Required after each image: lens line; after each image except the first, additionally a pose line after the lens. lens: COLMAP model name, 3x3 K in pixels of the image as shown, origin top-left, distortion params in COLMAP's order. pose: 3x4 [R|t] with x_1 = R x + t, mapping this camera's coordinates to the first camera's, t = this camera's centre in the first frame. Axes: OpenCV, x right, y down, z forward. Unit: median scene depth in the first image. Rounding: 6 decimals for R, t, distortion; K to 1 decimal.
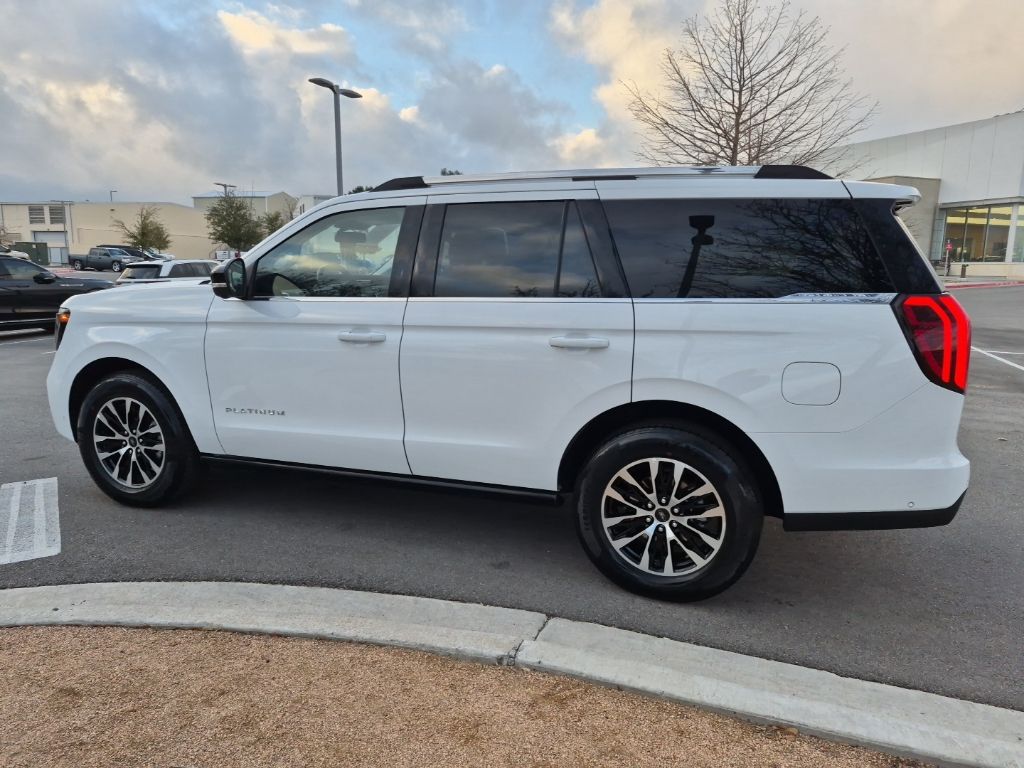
lens RADIAL K [[751.2, 0, 494.6], [0, 751.2, 381.0], [0, 0, 1]] dist [0.039844, -0.045965]
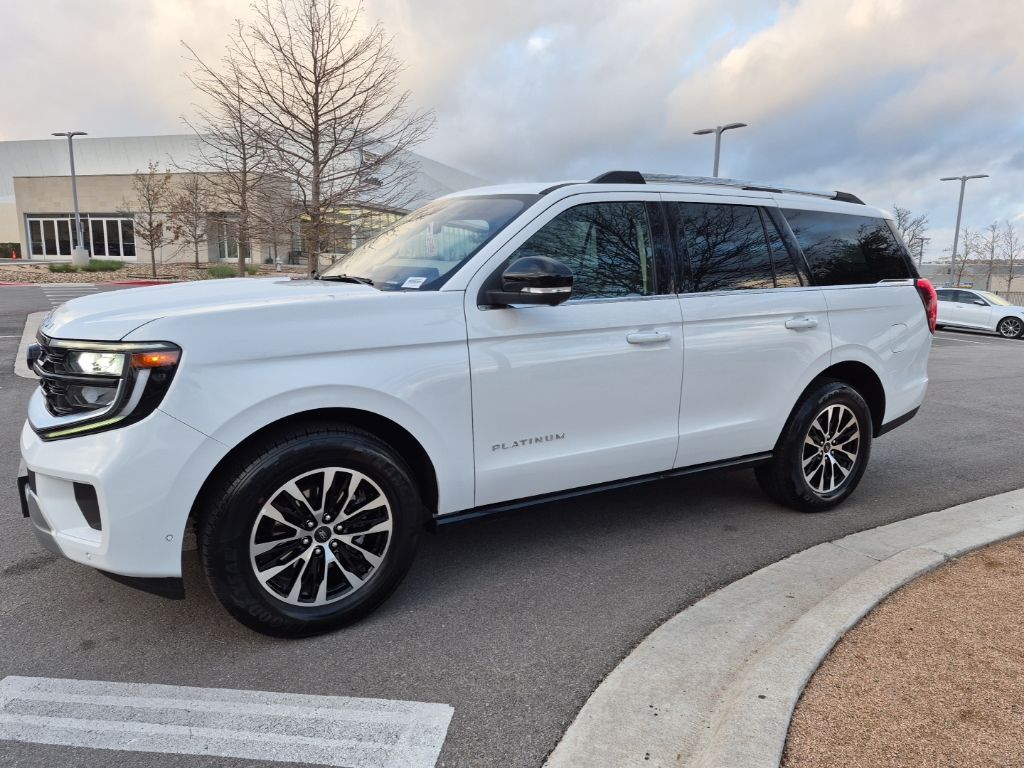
lens RADIAL K [[751.2, 0, 517.2], [0, 751.2, 387.9], [0, 0, 1]] dist [0.039844, -0.045965]
pose [[0.591484, -0.136009, 0.794763, -1.140559], [0.116564, 0.989740, 0.082626, -0.101943], [-0.797847, 0.043769, 0.601270, 0.612345]]
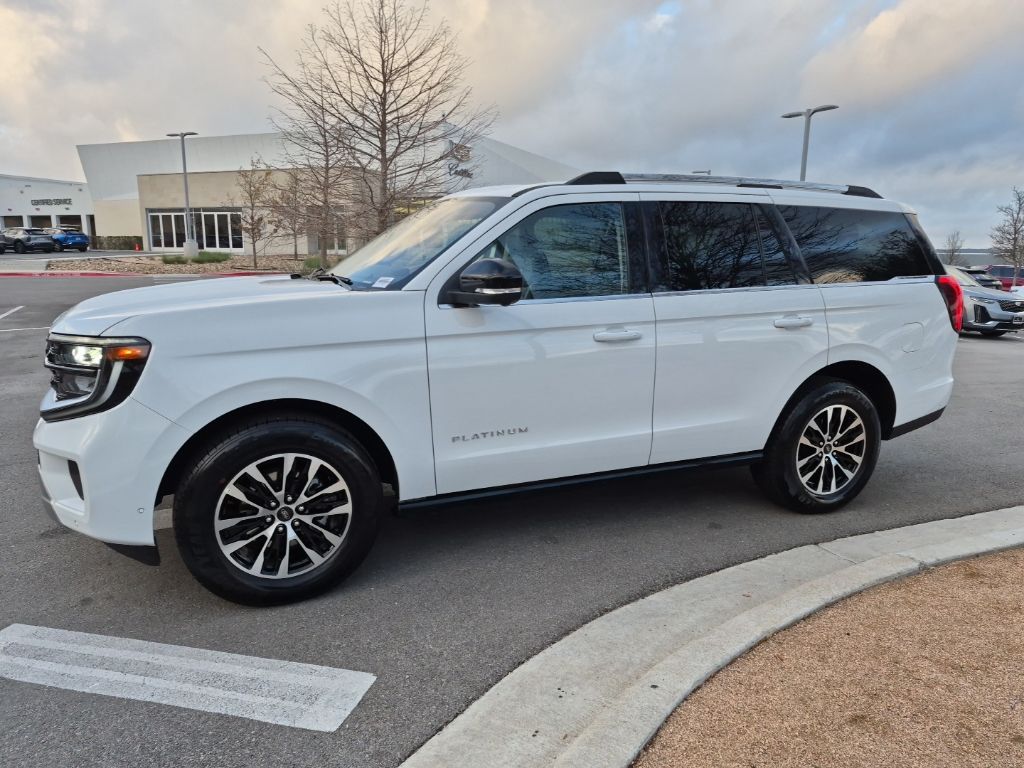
lens RADIAL K [[751.2, 0, 514.3], [0, 751.2, 389.9], [0, 0, 1]] dist [0.039844, -0.045965]
pose [[0.695118, -0.136345, 0.705847, -1.058269], [0.108594, 0.990498, 0.084387, -0.093639], [-0.710646, 0.017992, 0.703320, 0.447535]]
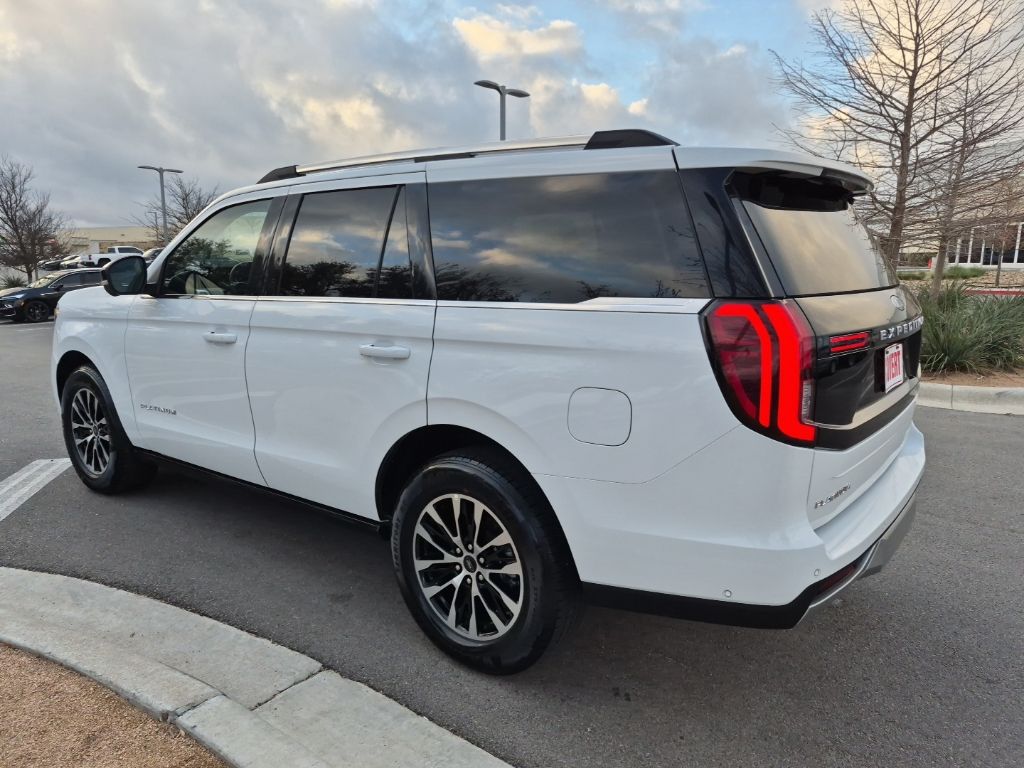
lens RADIAL K [[751.2, 0, 501.3], [0, 751.2, 377.9], [0, 0, 1]] dist [0.039844, -0.045965]
pose [[0.953118, 0.043548, -0.299450, 0.482604], [-0.043133, 0.999037, 0.007999, -0.032619], [0.299510, 0.005292, 0.954079, 0.219831]]
